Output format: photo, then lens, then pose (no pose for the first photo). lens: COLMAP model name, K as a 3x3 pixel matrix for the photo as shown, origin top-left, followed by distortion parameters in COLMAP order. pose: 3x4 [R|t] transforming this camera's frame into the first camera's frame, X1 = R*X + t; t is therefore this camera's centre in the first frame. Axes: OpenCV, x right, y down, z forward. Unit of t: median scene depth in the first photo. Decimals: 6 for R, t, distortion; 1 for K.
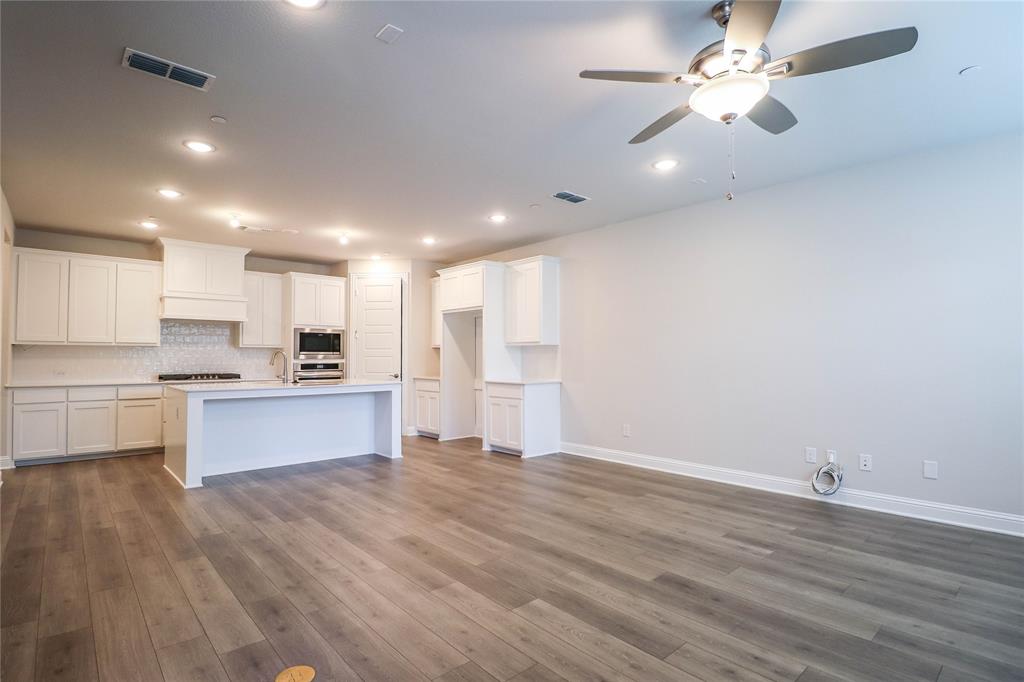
lens RADIAL K [[500.3, 0, 497.8], [0, 500.3, 343.6], [0, 0, 1]] dist [-0.016663, -0.002352]
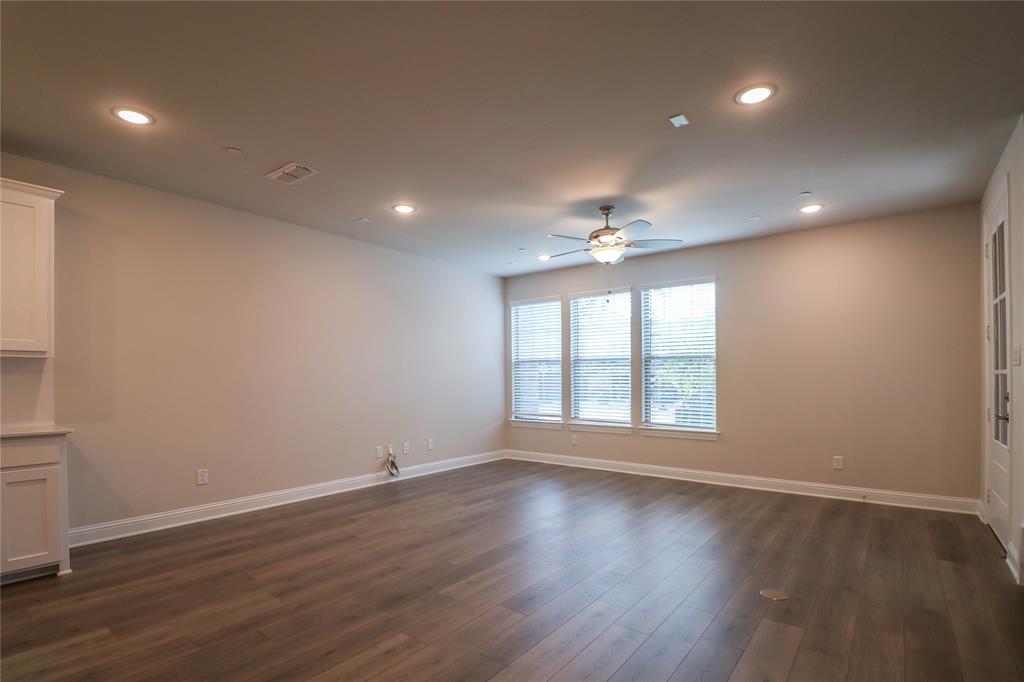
lens RADIAL K [[500.3, 0, 515.9], [0, 500.3, 374.9], [0, 0, 1]] dist [-0.016663, -0.002352]
pose [[-0.179934, 0.001377, 0.983678, -0.674927], [-0.017910, 0.999829, -0.004676, 0.018072], [-0.983516, -0.018459, -0.179878, 0.800886]]
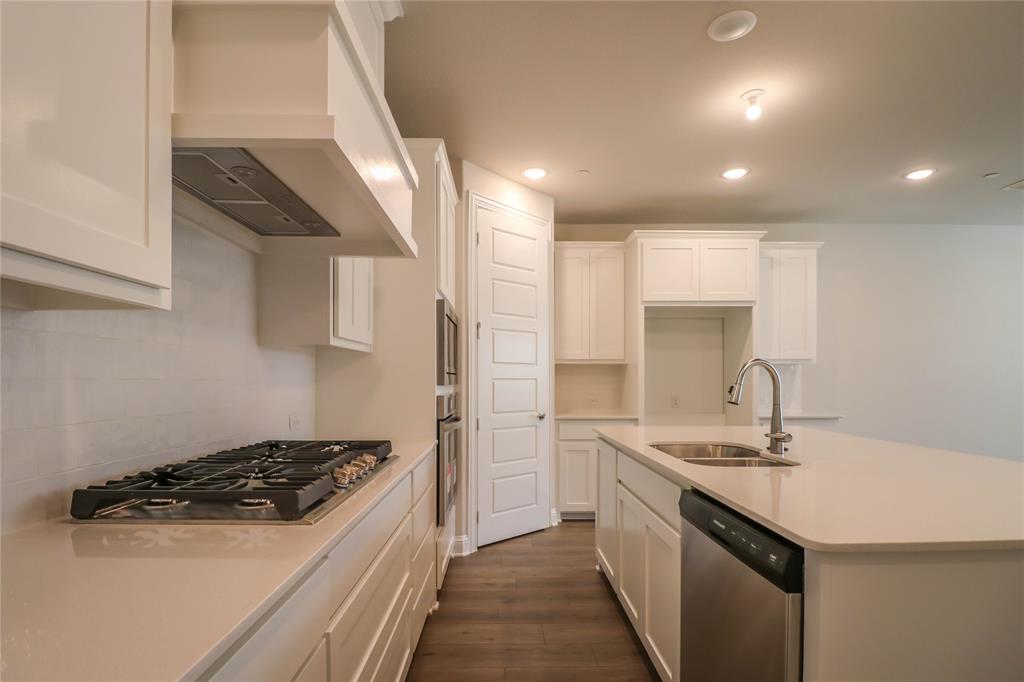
lens RADIAL K [[500.3, 0, 503.2], [0, 500.3, 384.5], [0, 0, 1]] dist [-0.016663, -0.002352]
pose [[0.659223, -0.004966, 0.751931, -1.003450], [-0.019711, 0.999520, 0.023882, 0.032053], [-0.751689, -0.030565, 0.658809, 1.121570]]
